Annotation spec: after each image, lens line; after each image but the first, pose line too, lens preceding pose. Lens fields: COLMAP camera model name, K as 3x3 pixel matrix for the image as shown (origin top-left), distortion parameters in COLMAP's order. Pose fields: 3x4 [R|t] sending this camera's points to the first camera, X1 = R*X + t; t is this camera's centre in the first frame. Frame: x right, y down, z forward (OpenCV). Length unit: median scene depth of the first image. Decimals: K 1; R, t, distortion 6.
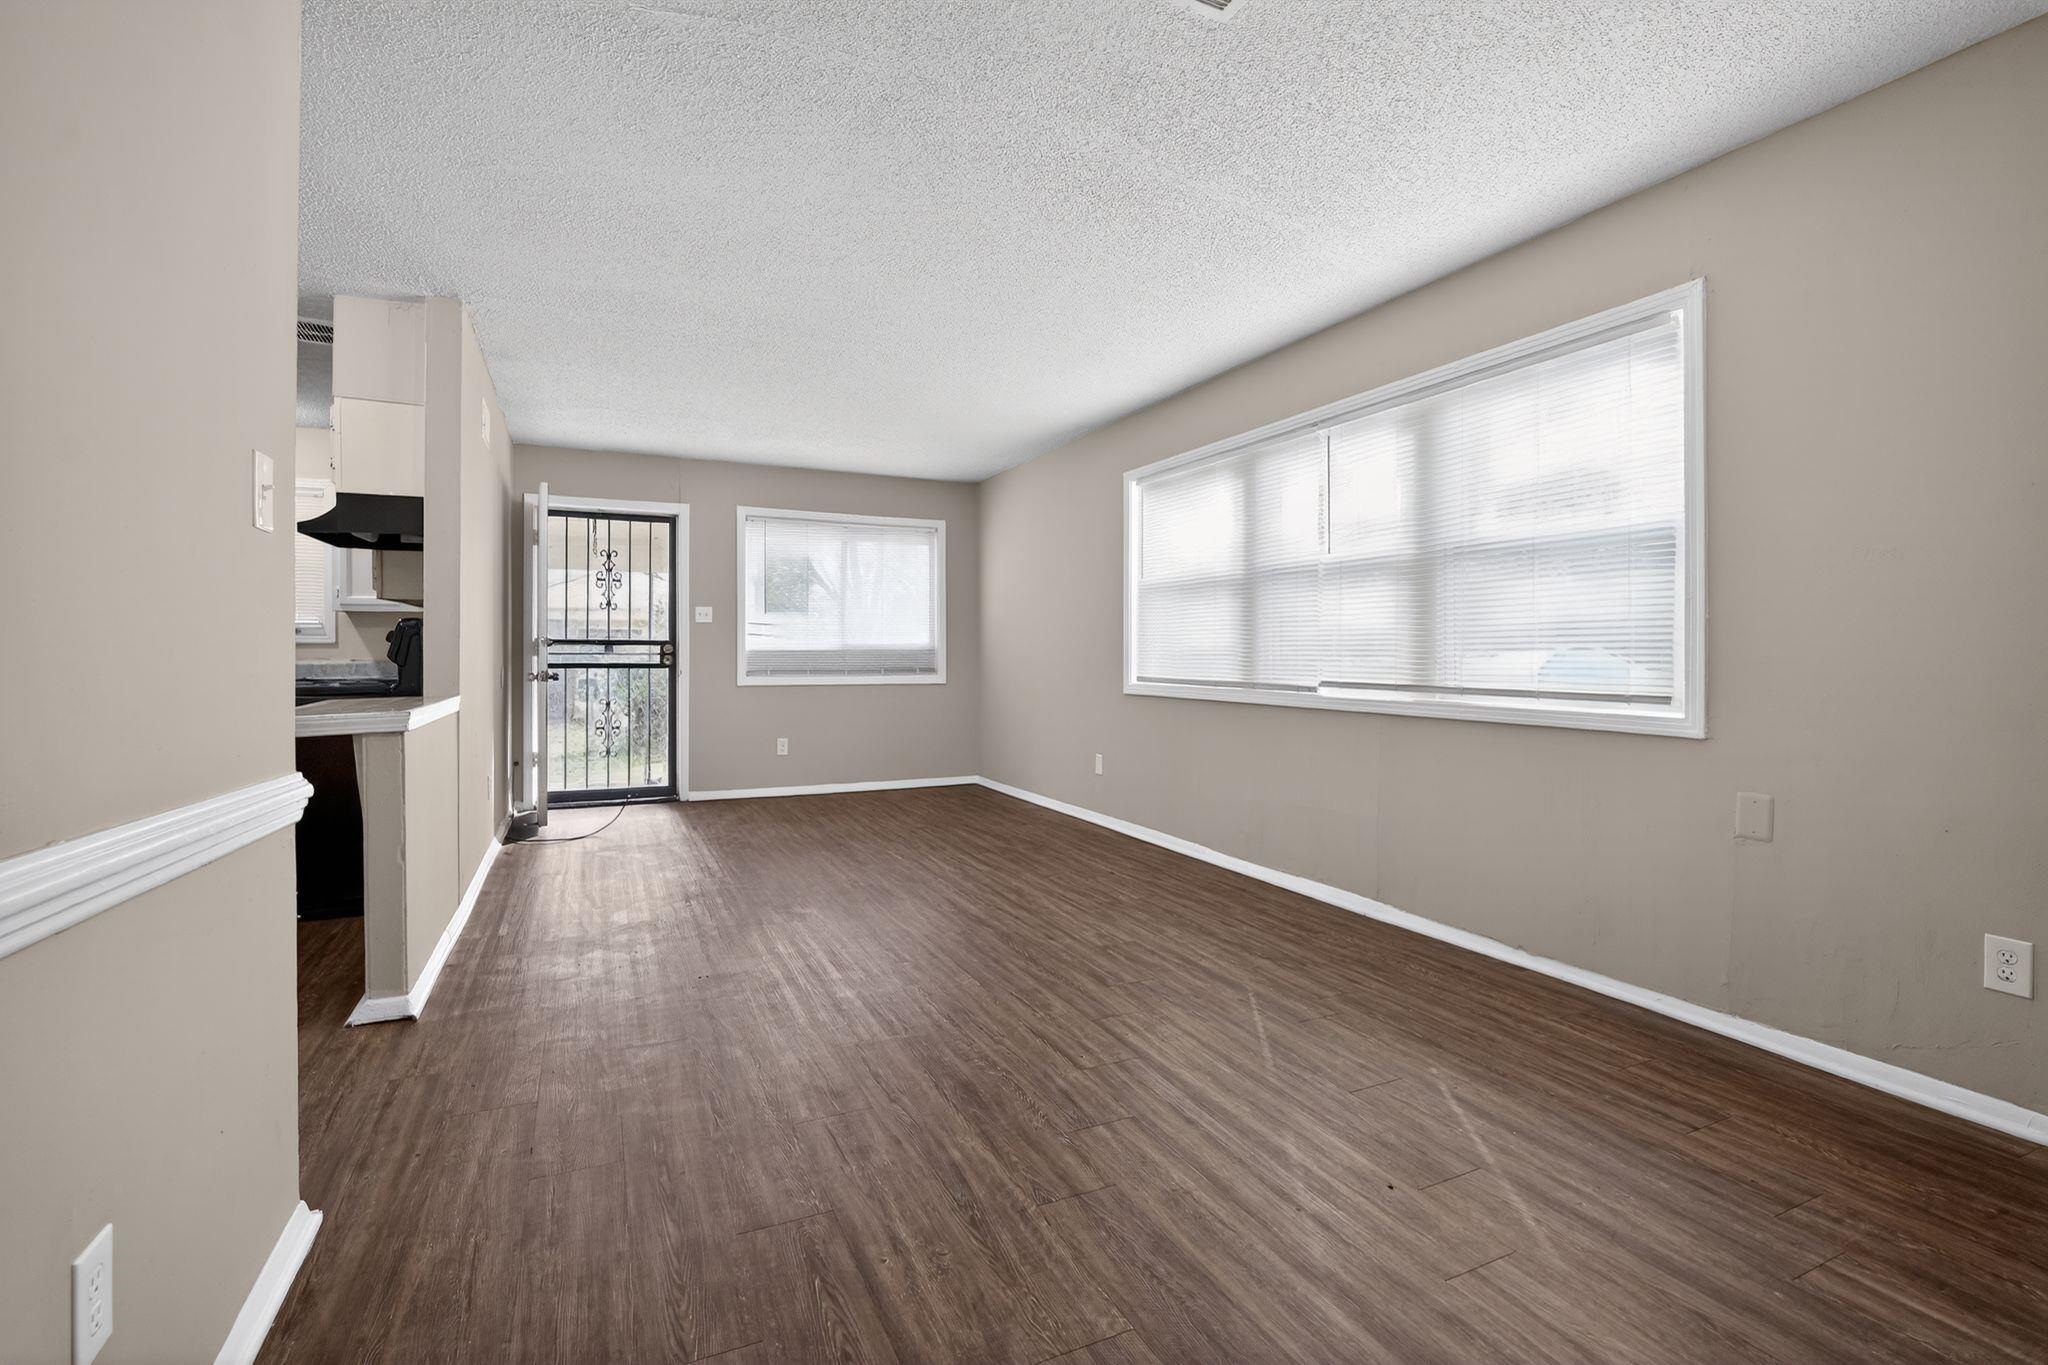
lens RADIAL K [[927.6, 0, 1021.0], [0, 927.6, 656.6], [0, 0, 1]] dist [-0.014001, -0.000572]
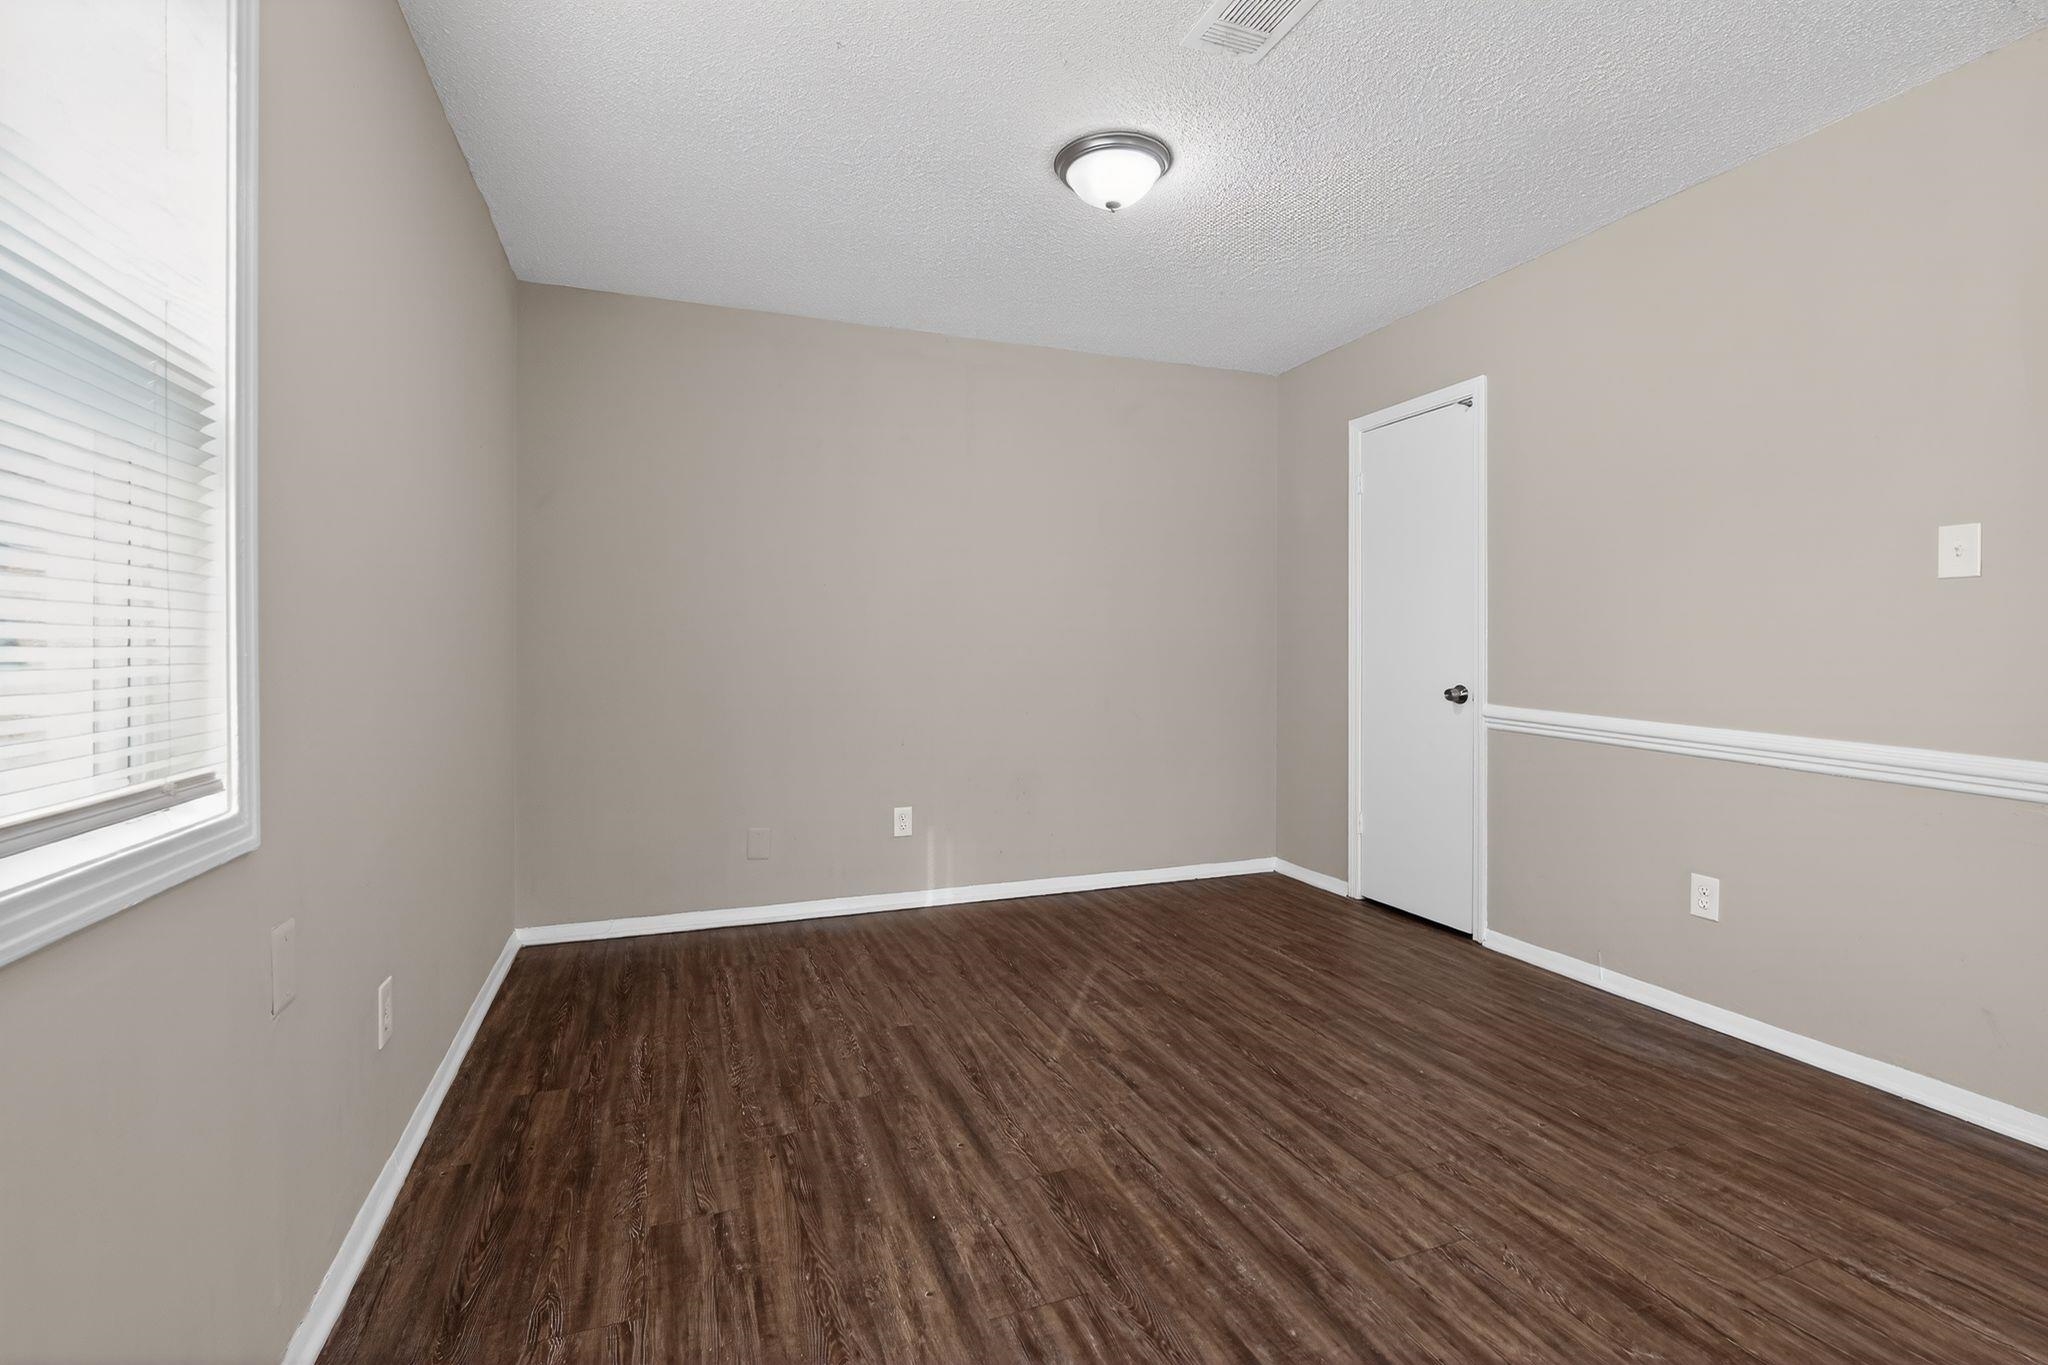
lens RADIAL K [[927.6, 0, 1030.7], [0, 927.6, 658.8], [0, 0, 1]] dist [-0.014001, -0.000572]
pose [[-0.997593, 0.000277, 0.069342, 0.205685], [0.001005, 0.999945, 0.010458, -0.009808], [-0.069335, 0.010502, -0.997538, 0.993597]]
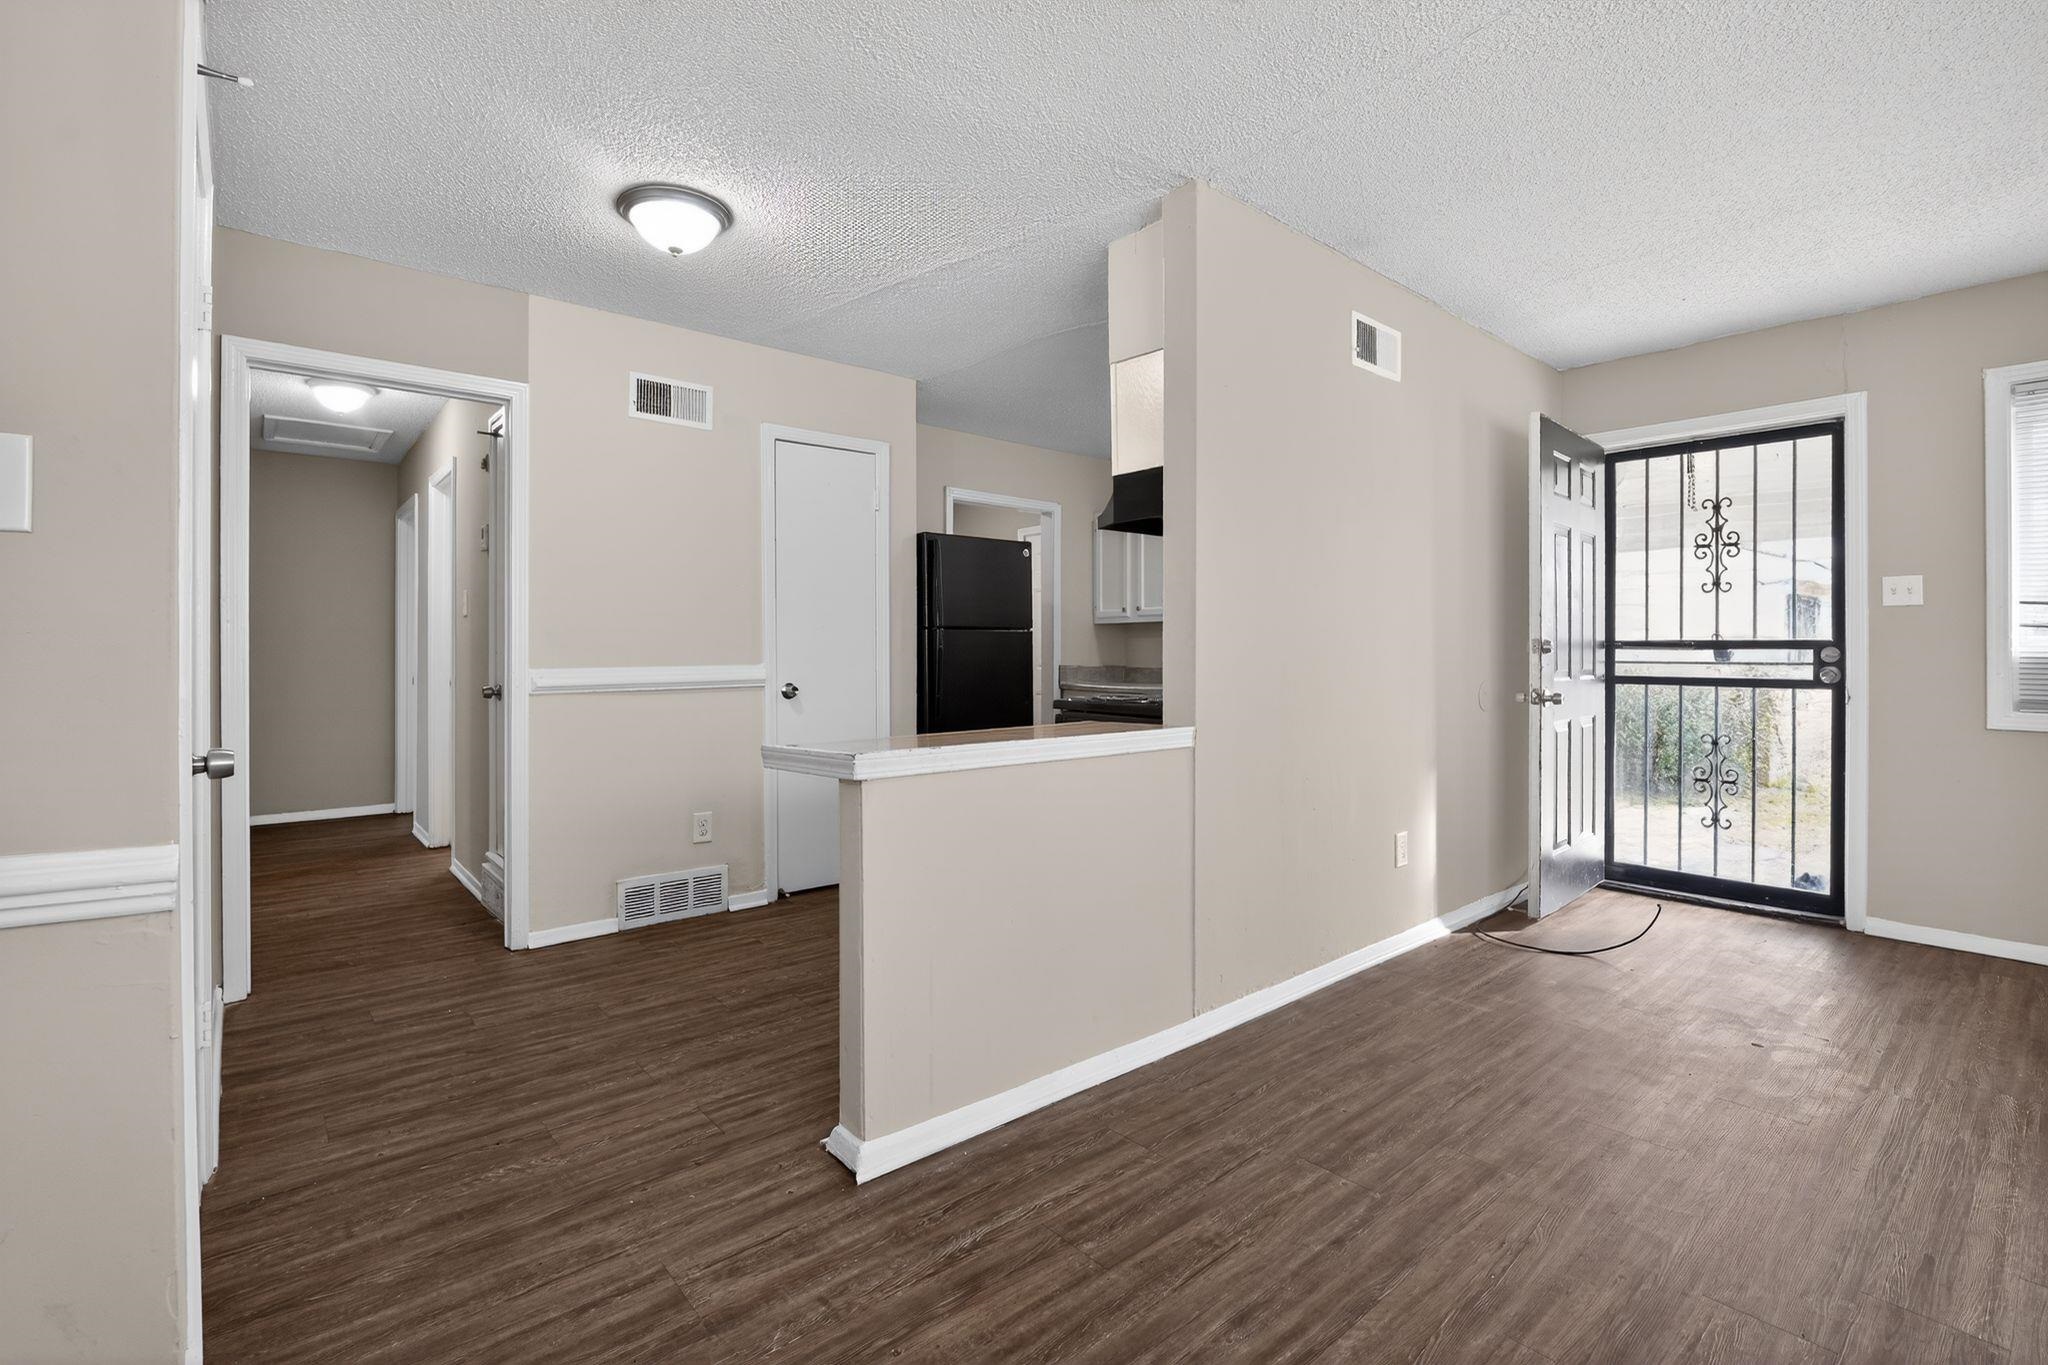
lens RADIAL K [[927.6, 0, 1020.2], [0, 927.6, 649.1], [0, 0, 1]] dist [-0.014001, -0.000572]
pose [[0.266144, -0.004082, -0.963925, 0.052404], [-0.002744, 0.999984, -0.004992, -0.013542], [0.963929, 0.003974, 0.266129, 0.642641]]
